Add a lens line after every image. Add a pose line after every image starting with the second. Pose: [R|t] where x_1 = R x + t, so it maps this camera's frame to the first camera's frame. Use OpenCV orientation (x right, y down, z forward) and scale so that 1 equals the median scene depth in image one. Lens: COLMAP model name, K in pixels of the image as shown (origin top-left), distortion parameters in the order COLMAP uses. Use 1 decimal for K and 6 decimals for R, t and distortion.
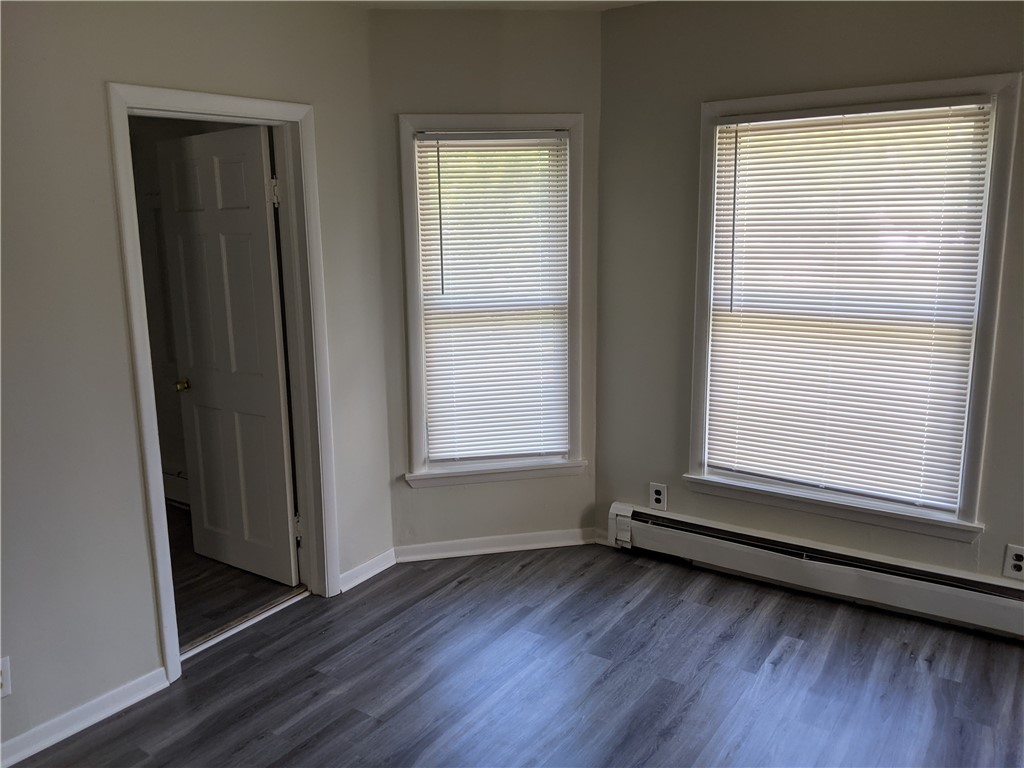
lens RADIAL K [[796.6, 0, 507.2], [0, 796.6, 364.7], [0, 0, 1]] dist [0.013488, -0.034283]
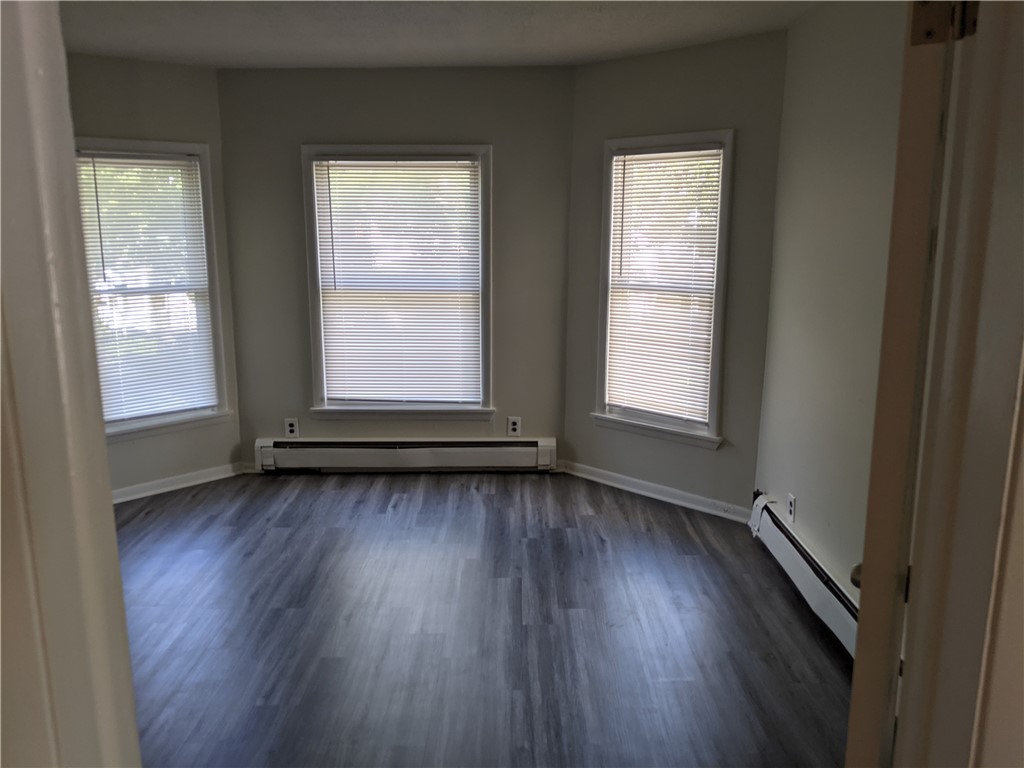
lens RADIAL K [[796.6, 0, 507.2], [0, 796.6, 364.7], [0, 0, 1]] dist [0.013488, -0.034283]
pose [[0.820323, -0.078742, 0.566454, -0.307230], [0.086821, 0.996142, 0.012741, 0.080397], [-0.565272, 0.038728, 0.823995, -0.382598]]
